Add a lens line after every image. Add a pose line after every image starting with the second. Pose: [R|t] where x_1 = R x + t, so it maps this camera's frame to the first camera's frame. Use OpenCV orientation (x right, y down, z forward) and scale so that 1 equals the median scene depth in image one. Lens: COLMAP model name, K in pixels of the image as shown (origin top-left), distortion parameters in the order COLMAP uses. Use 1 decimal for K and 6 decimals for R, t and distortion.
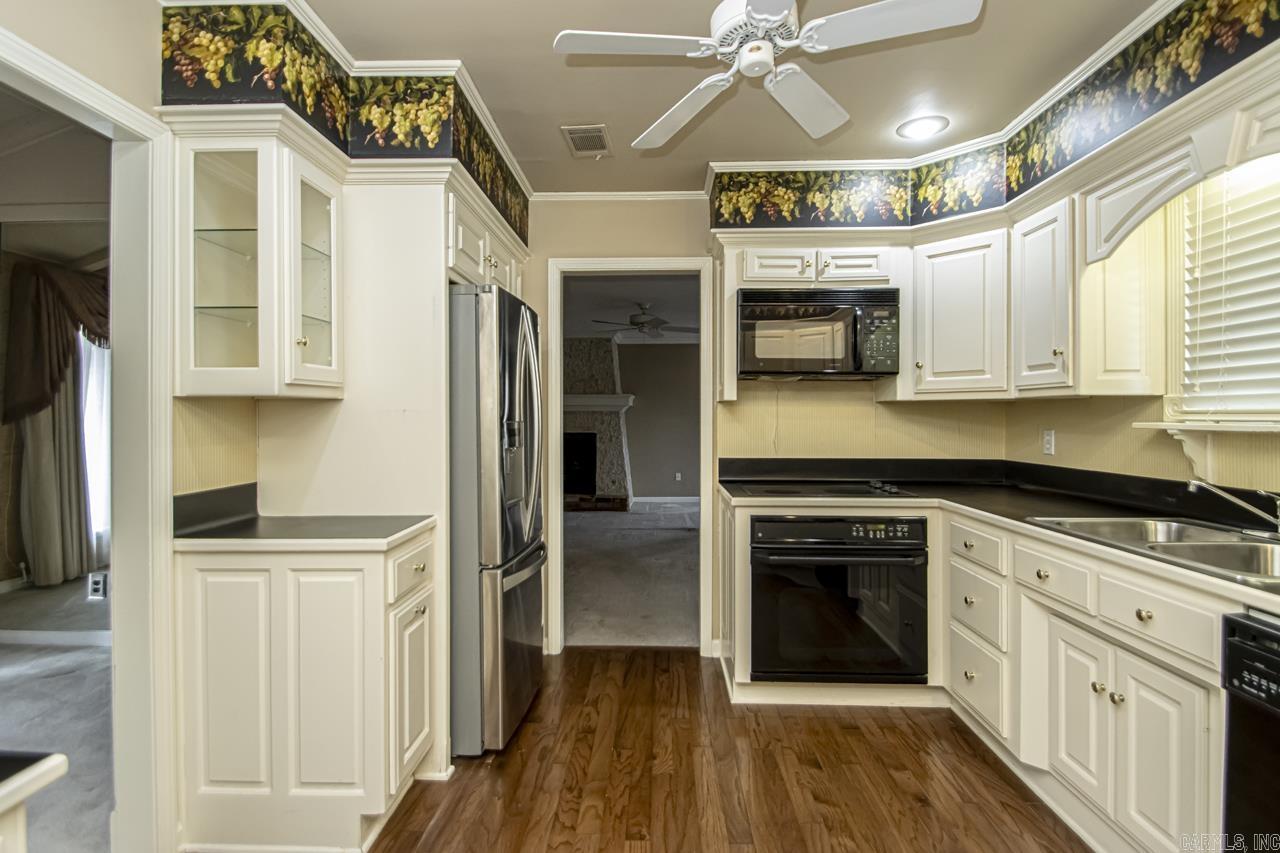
lens RADIAL K [[619.1, 0, 648.7], [0, 619.1, 422.4], [0, 0, 1]] dist [0.024520, -0.024426]
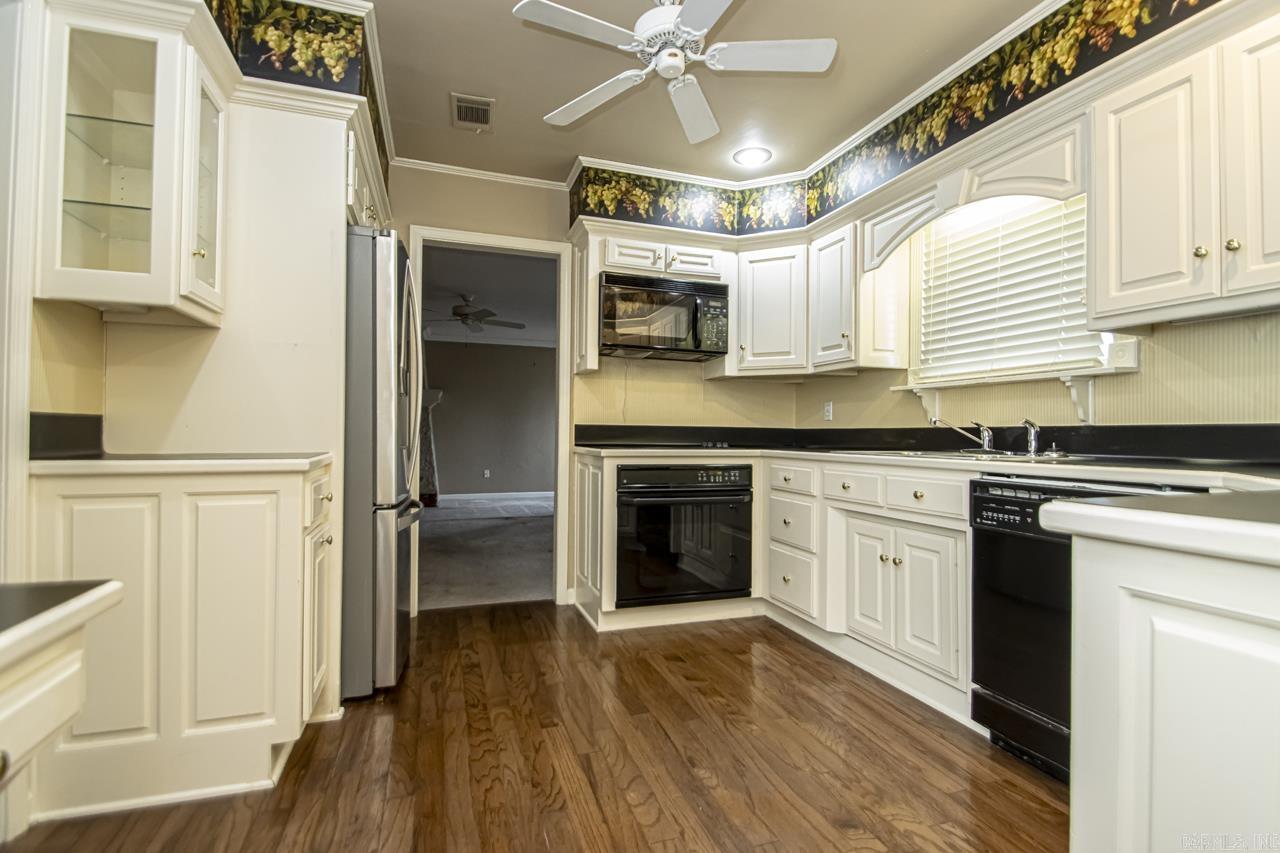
lens RADIAL K [[592.4, 0, 658.1], [0, 592.4, 430.8], [0, 0, 1]] dist [0.021465, -0.022711]
pose [[0.933143, 0.013874, 0.359238, -0.183687], [-0.010351, 0.999878, -0.011727, 0.112043], [-0.359356, 0.007225, 0.933172, -0.064432]]
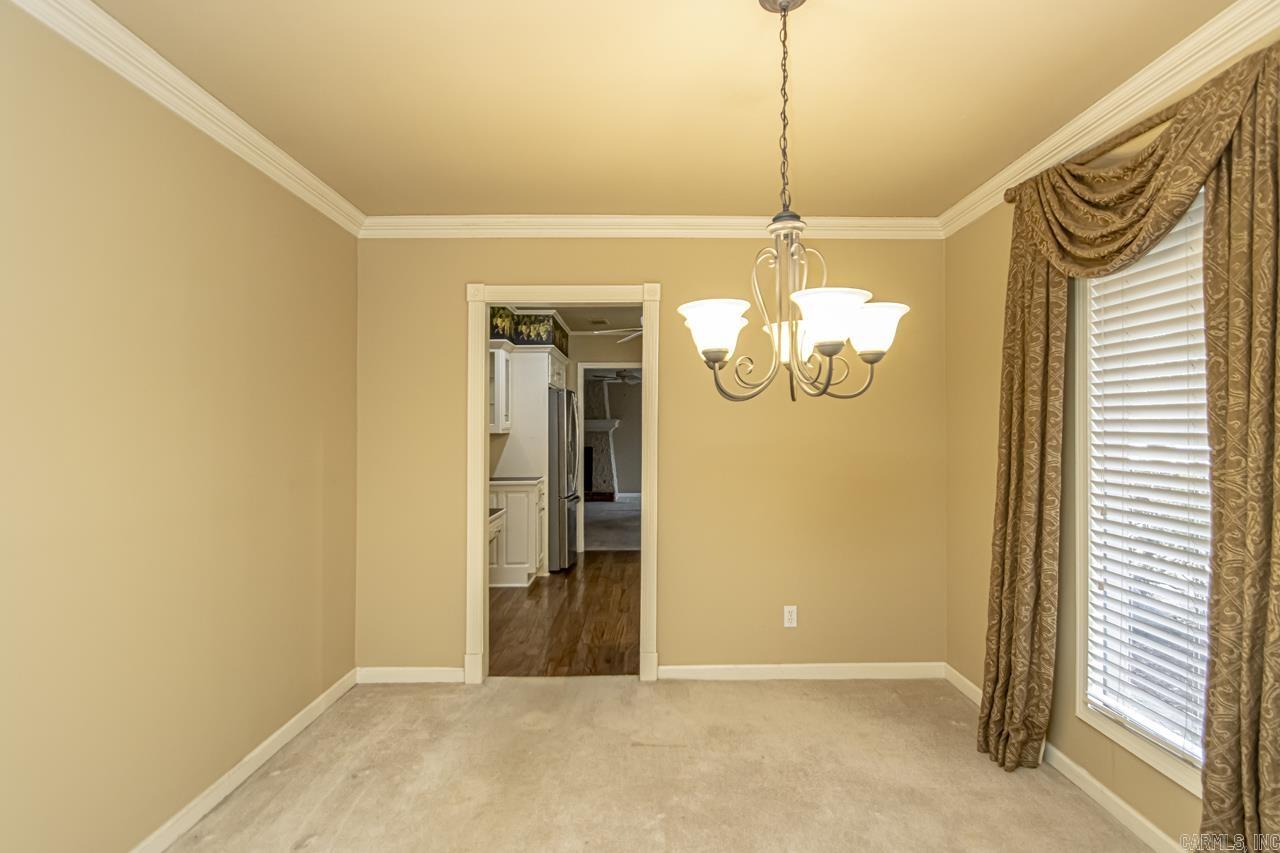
lens RADIAL K [[619.1, 0, 648.7], [0, 619.1, 422.4], [0, 0, 1]] dist [0.024520, -0.024426]
pose [[0.999709, 0.001760, 0.024067, 0.037518], [-0.001287, 0.999806, -0.019633, -0.029270], [-0.024097, 0.019596, 0.999518, -1.546650]]
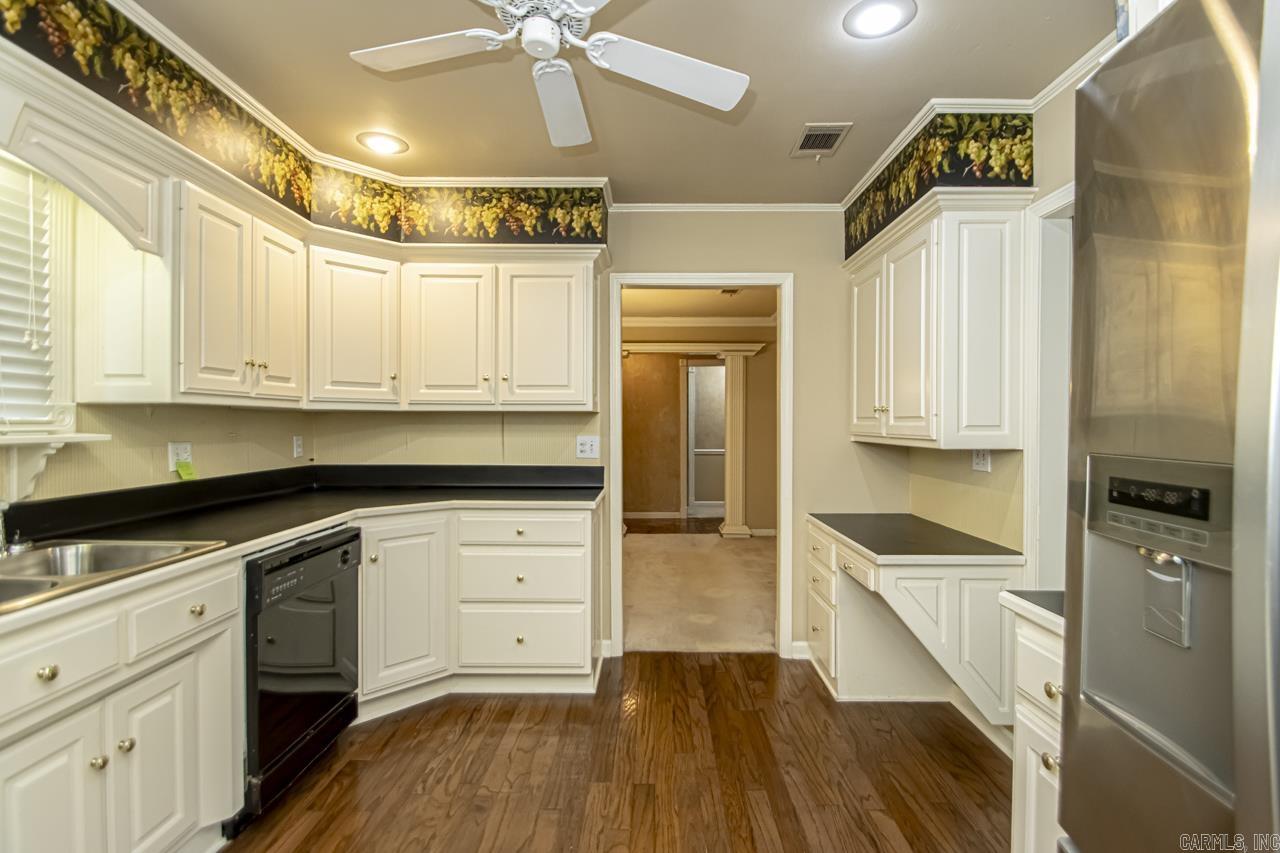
lens RADIAL K [[601.0, 0, 651.6], [0, 601.0, 422.0], [0, 0, 1]] dist [0.021432, -0.021892]
pose [[-0.999973, -0.001441, -0.007161, 0.001094], [-0.001508, 0.999956, 0.009265, -0.015374], [0.007147, 0.009276, -0.999931, 1.229136]]
